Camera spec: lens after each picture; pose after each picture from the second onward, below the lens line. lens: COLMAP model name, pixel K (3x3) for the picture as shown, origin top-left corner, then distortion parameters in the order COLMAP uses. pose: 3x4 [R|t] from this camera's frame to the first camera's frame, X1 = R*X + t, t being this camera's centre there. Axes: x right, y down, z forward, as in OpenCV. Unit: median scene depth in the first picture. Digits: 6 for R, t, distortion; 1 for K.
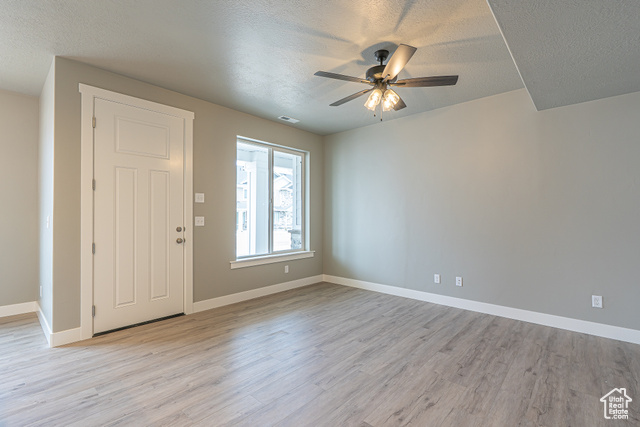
lens RADIAL K [[289.3, 0, 320.0], [0, 289.3, 213.5], [0, 0, 1]] dist [-0.002546, -0.000215]
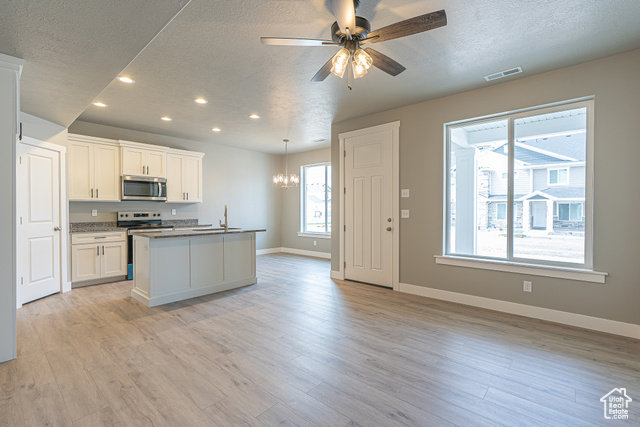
lens RADIAL K [[289.3, 0, 320.0], [0, 289.3, 213.5], [0, 0, 1]] dist [-0.002546, -0.000215]
pose [[0.028524, 0.010810, -0.999535, 0.738287], [0.006556, 0.999918, 0.011002, 0.011233], [0.999572, -0.006867, 0.028451, 0.650490]]
